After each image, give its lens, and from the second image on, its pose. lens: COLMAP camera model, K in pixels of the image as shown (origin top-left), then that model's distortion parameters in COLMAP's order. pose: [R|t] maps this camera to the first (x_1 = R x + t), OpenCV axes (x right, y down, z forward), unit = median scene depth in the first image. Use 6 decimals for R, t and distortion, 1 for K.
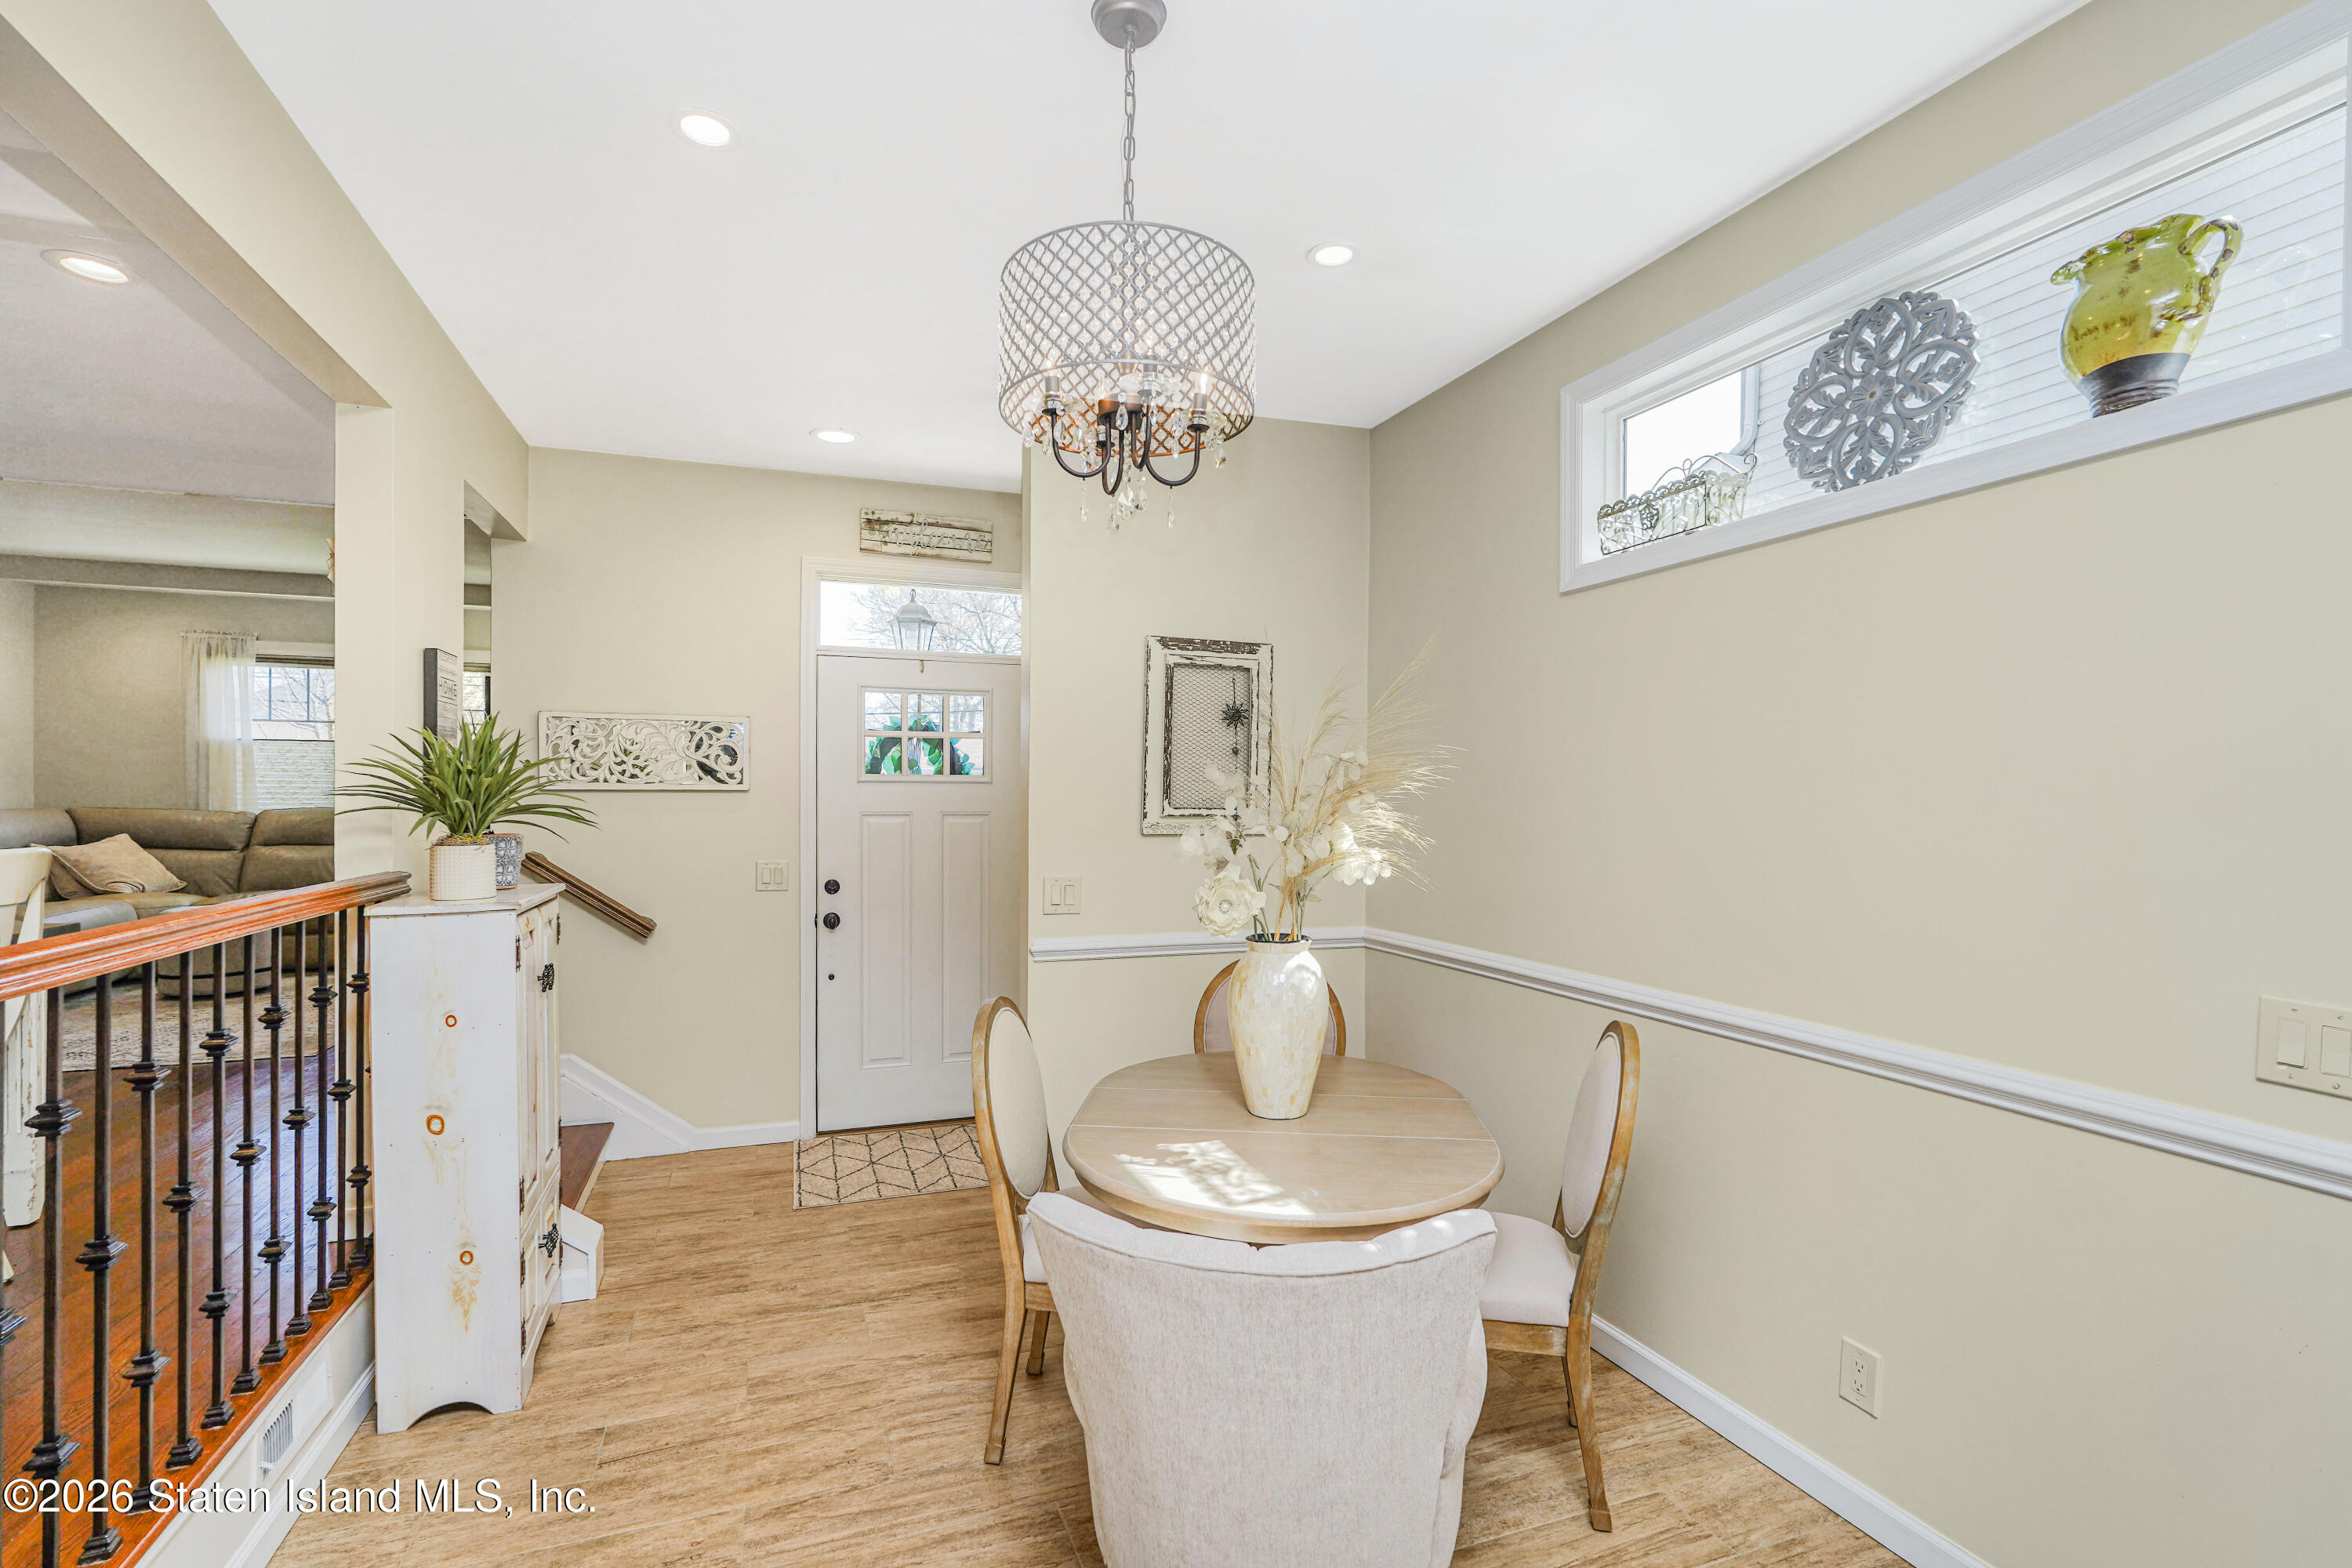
lens RADIAL K [[1030.1, 0, 1177.3], [0, 1030.1, 794.4], [0, 0, 1]] dist [-0.004361, 0.000018]
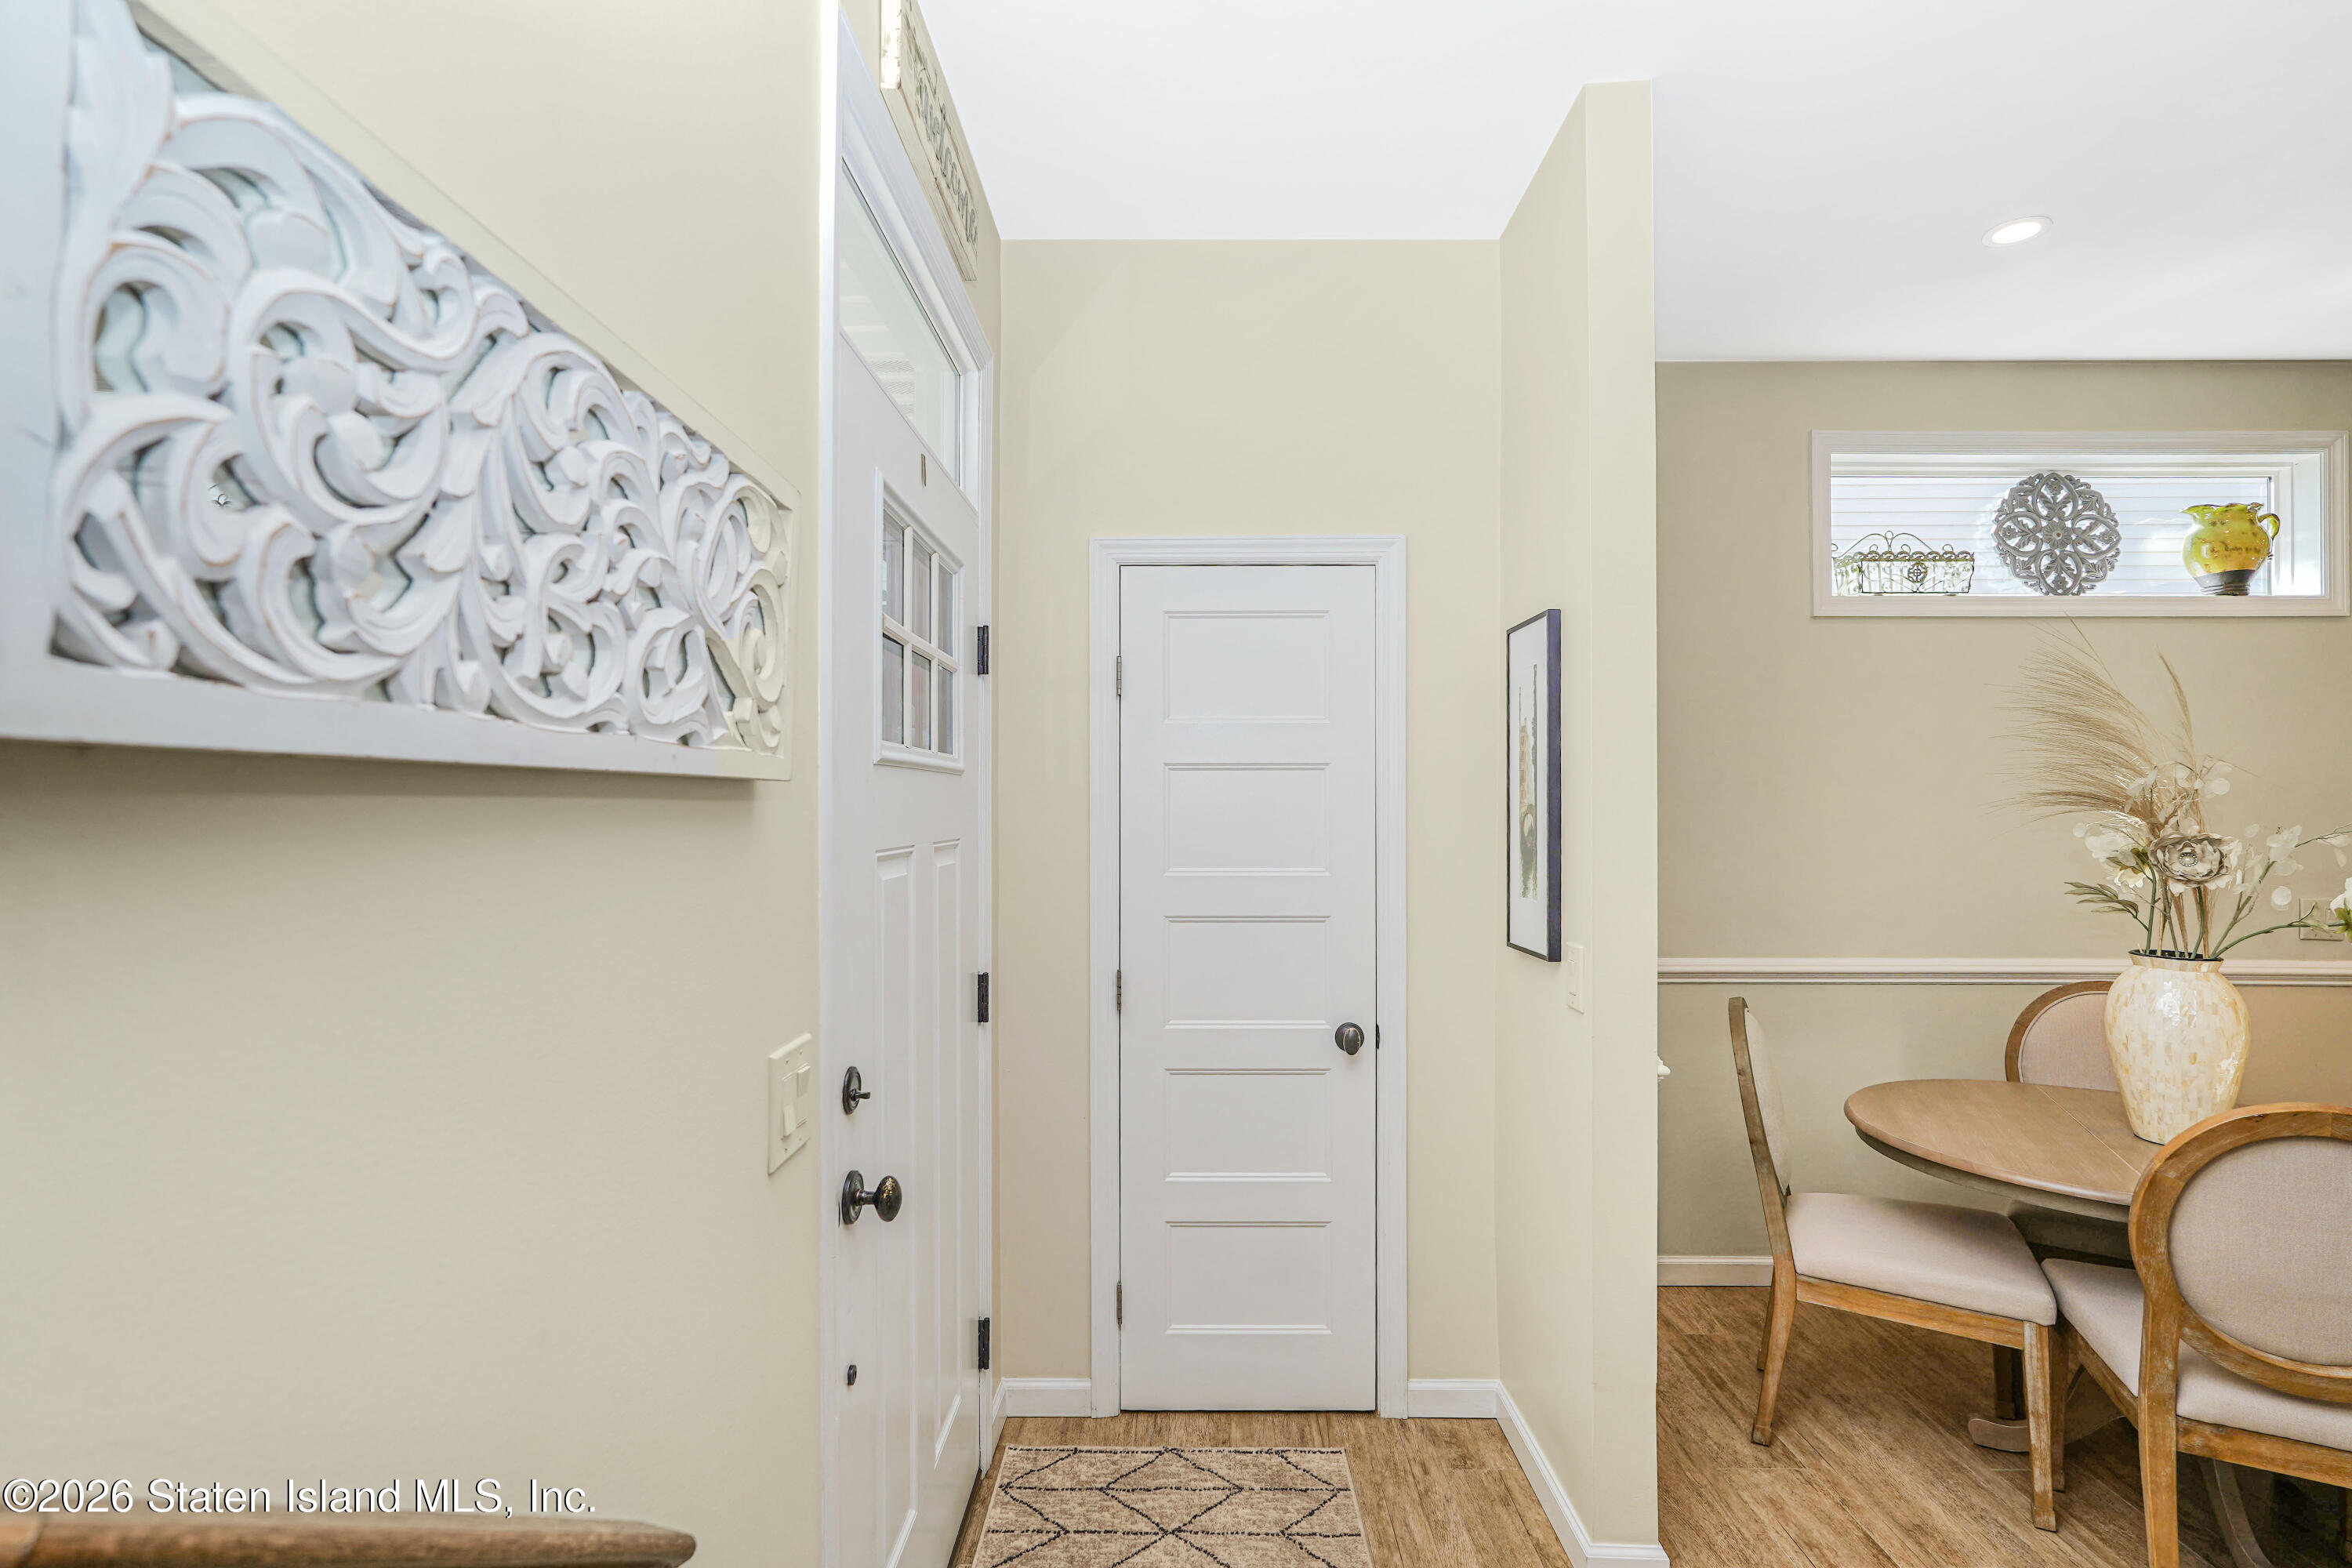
lens RADIAL K [[1020.1, 0, 1164.7], [0, 1020.1, 789.5], [0, 0, 1]] dist [-0.006788, 0.000451]
pose [[0.362291, 0.000065, 0.932065, -1.180638], [0.002595, 0.999996, -0.001078, -0.017838], [-0.932062, 0.002809, 0.362289, 1.679528]]
